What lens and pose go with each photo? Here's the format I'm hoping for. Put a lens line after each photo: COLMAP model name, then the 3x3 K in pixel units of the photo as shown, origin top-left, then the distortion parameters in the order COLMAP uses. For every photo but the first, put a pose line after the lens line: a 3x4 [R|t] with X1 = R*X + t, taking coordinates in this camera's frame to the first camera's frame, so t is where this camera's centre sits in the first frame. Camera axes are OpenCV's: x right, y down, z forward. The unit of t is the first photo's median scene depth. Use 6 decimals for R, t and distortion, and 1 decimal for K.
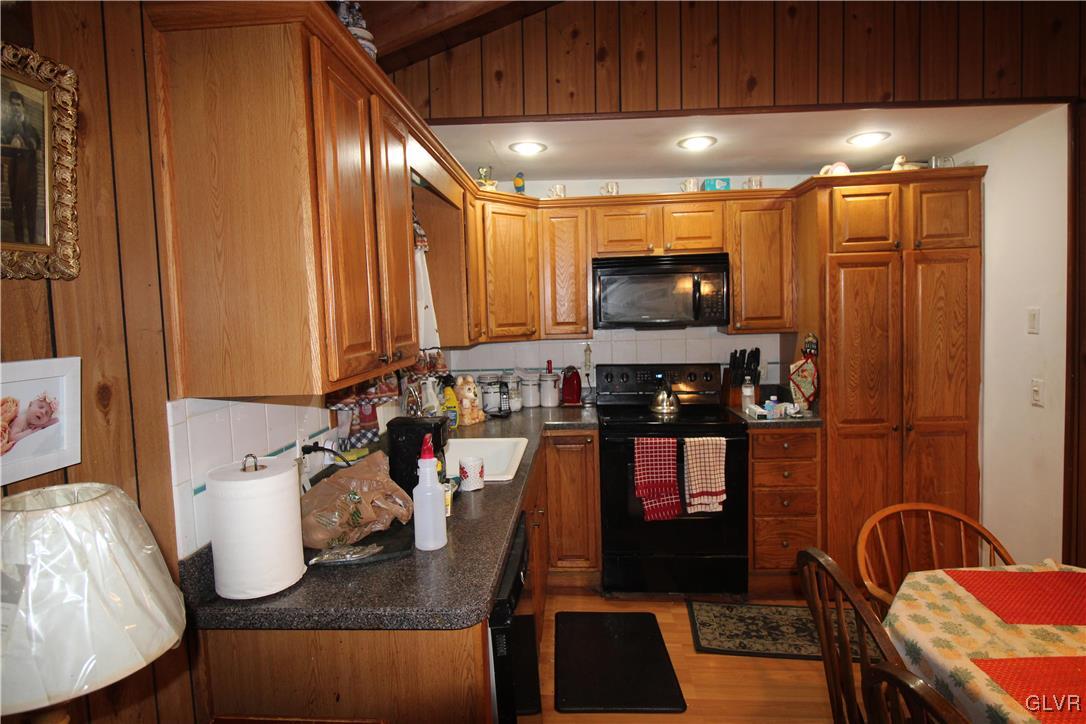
lens RADIAL K [[584.0, 0, 544.6], [0, 584.0, 345.8], [0, 0, 1]] dist [0.001853, -0.012121]
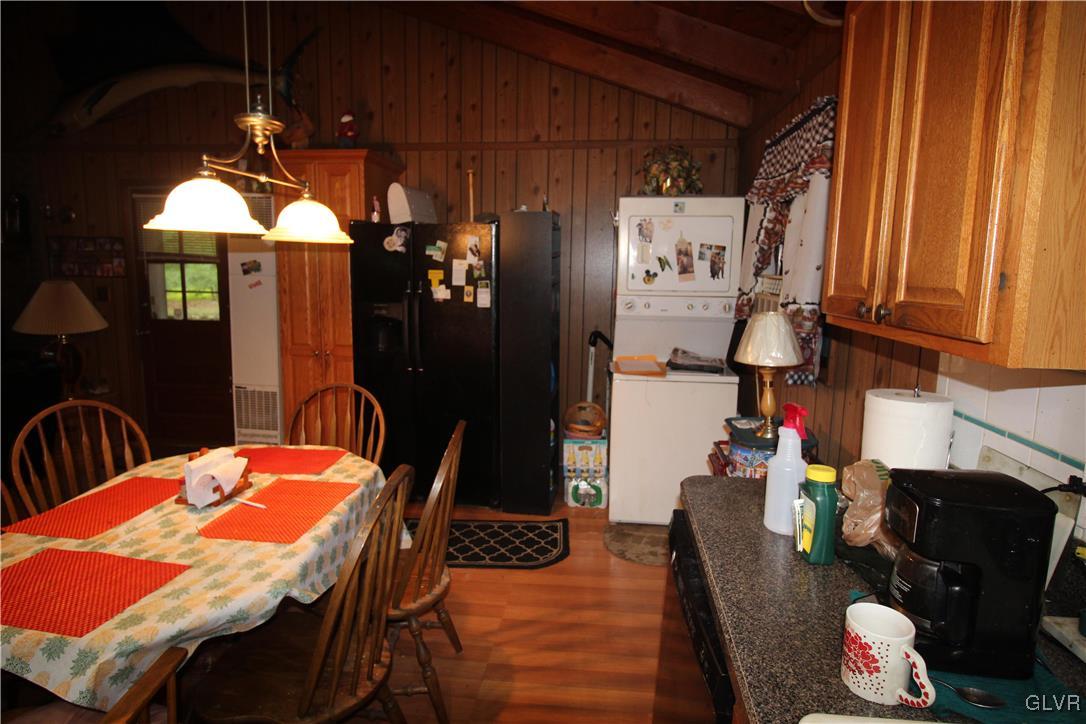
lens RADIAL K [[584.0, 0, 544.6], [0, 584.0, 345.8], [0, 0, 1]] dist [0.001853, -0.012121]
pose [[-0.997908, 0.004832, 0.064471, 0.056920], [0.016894, 0.982043, 0.187898, -0.052904], [-0.062406, 0.188594, -0.980070, 1.079078]]
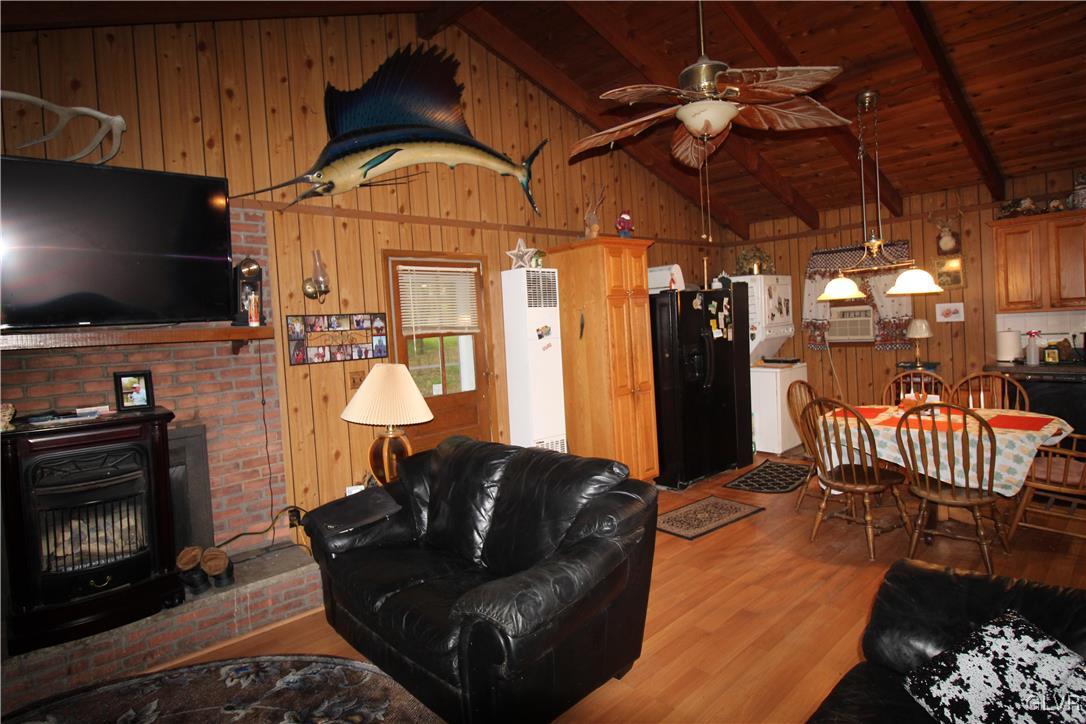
lens RADIAL K [[584.0, 0, 544.6], [0, 584.0, 345.8], [0, 0, 1]] dist [0.001853, -0.012121]
pose [[-0.692748, 0.100660, -0.714120, 2.392926], [0.041526, 0.994136, 0.099847, -0.119500], [0.719983, 0.039514, -0.692866, 0.764260]]
